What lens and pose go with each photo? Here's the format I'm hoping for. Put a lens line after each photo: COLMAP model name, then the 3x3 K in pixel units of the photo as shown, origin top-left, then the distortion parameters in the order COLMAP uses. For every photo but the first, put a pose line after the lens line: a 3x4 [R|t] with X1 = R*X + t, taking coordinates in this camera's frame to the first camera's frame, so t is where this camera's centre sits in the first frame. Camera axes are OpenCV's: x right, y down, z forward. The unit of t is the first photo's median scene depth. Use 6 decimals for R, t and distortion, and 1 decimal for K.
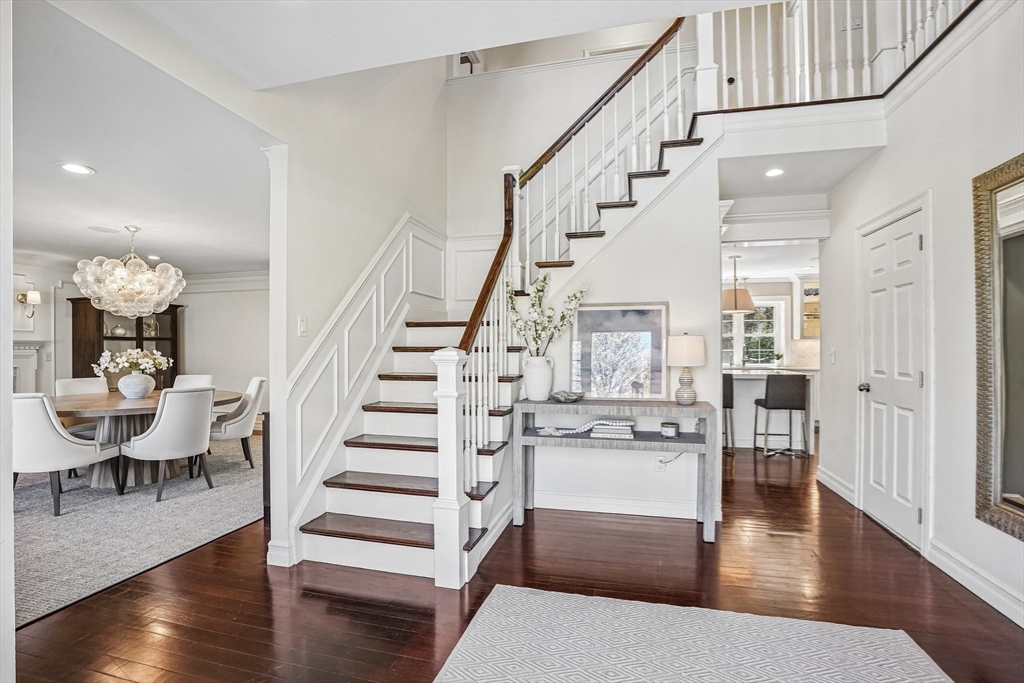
lens RADIAL K [[481.6, 0, 513.8], [0, 481.6, 347.5], [0, 0, 1]] dist [-0.013576, 0.001957]
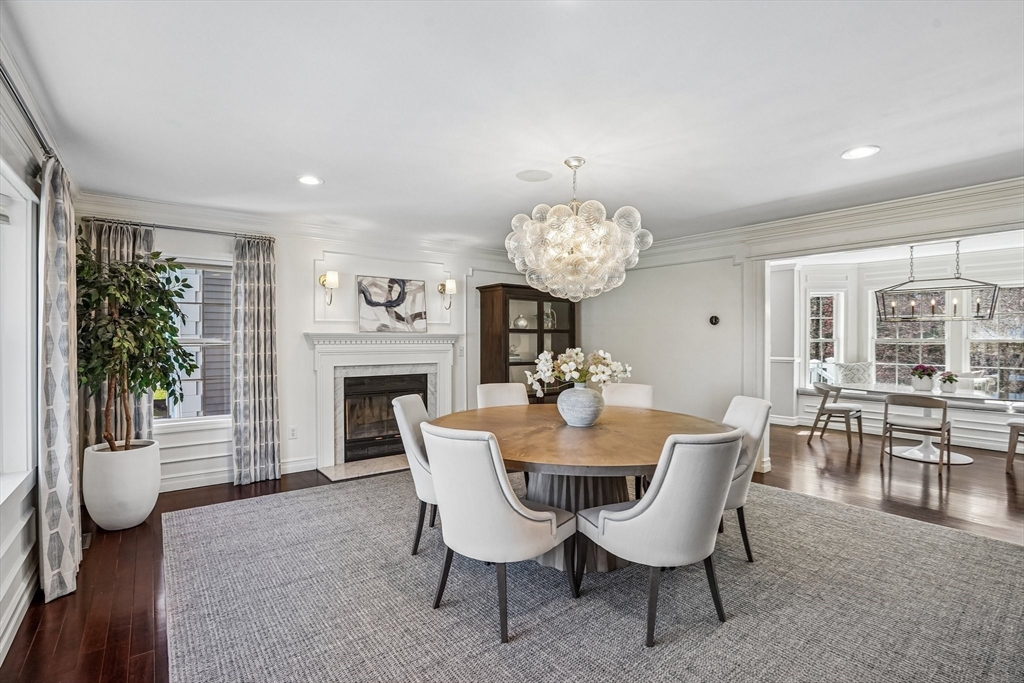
lens RADIAL K [[481.6, 0, 514.6], [0, 481.6, 343.1], [0, 0, 1]] dist [-0.013576, 0.001957]
pose [[0.809293, 0.007411, -0.587358, -0.474784], [0.000891, 0.999904, 0.013844, -0.013372], [0.587405, -0.011727, 0.809209, 0.419687]]
